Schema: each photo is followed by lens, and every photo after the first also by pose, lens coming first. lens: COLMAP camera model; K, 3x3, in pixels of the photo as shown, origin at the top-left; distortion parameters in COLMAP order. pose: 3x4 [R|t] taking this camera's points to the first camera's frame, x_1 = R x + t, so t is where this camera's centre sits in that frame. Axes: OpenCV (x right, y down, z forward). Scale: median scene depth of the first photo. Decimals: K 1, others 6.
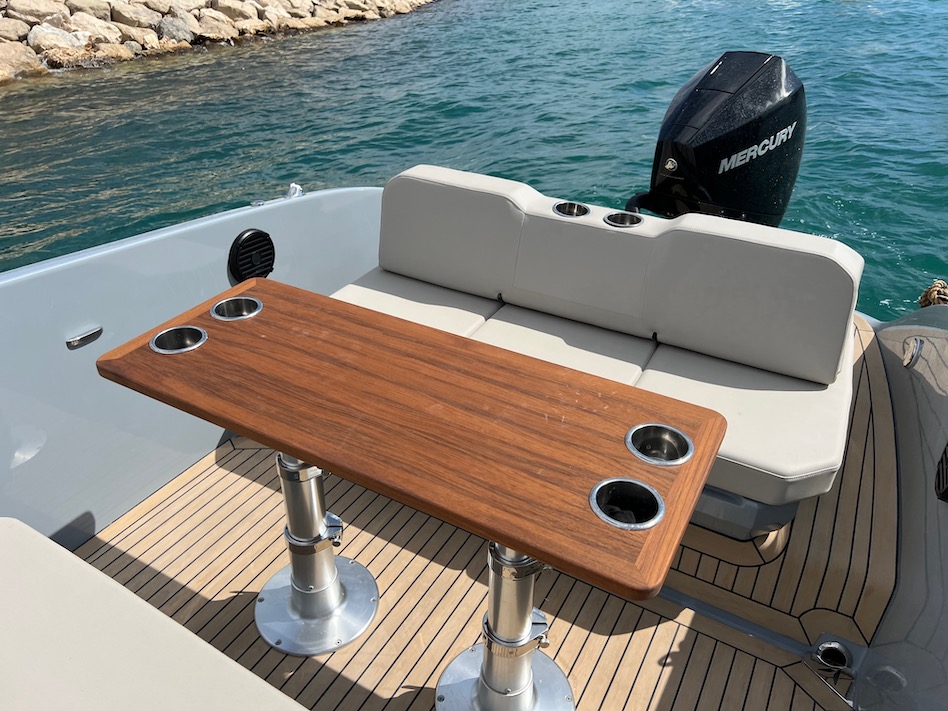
lens RADIAL K [[686.2, 0, 474.0], [0, 686.2, 355.5], [0, 0, 1]] dist [0.056144, -0.039692]
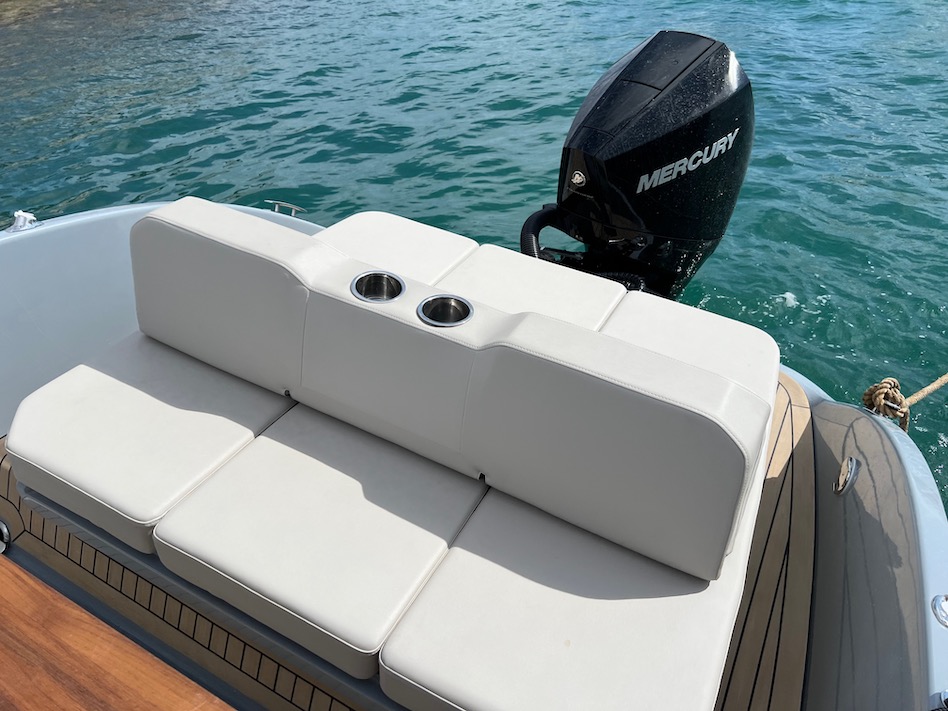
lens RADIAL K [[686.2, 0, 474.0], [0, 686.2, 355.5], [0, 0, 1]] dist [0.056144, -0.039692]
pose [[0.999181, 0.028324, 0.028900, 0.209615], [-0.030588, 0.996232, 0.081160, -0.190951], [-0.026492, -0.081978, 0.996282, 0.283181]]
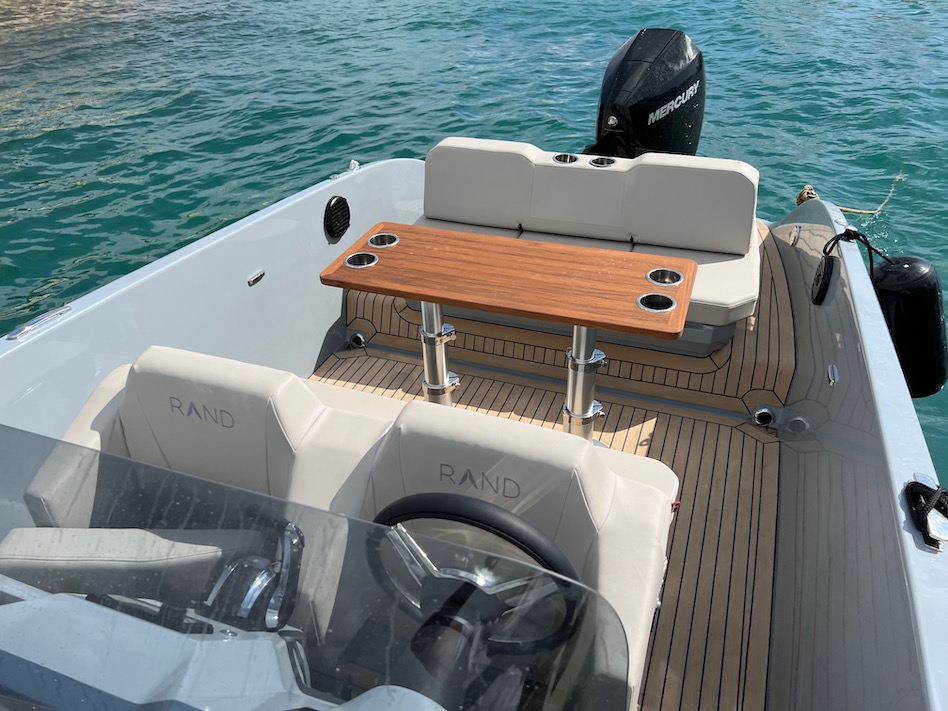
lens RADIAL K [[686.2, 0, 474.0], [0, 686.2, 355.5], [0, 0, 1]] dist [0.056144, -0.039692]
pose [[0.986349, -0.123880, 0.108483, -0.244294], [0.119148, 0.991662, 0.049087, 0.098720], [-0.113659, -0.035491, 0.992886, -0.411254]]
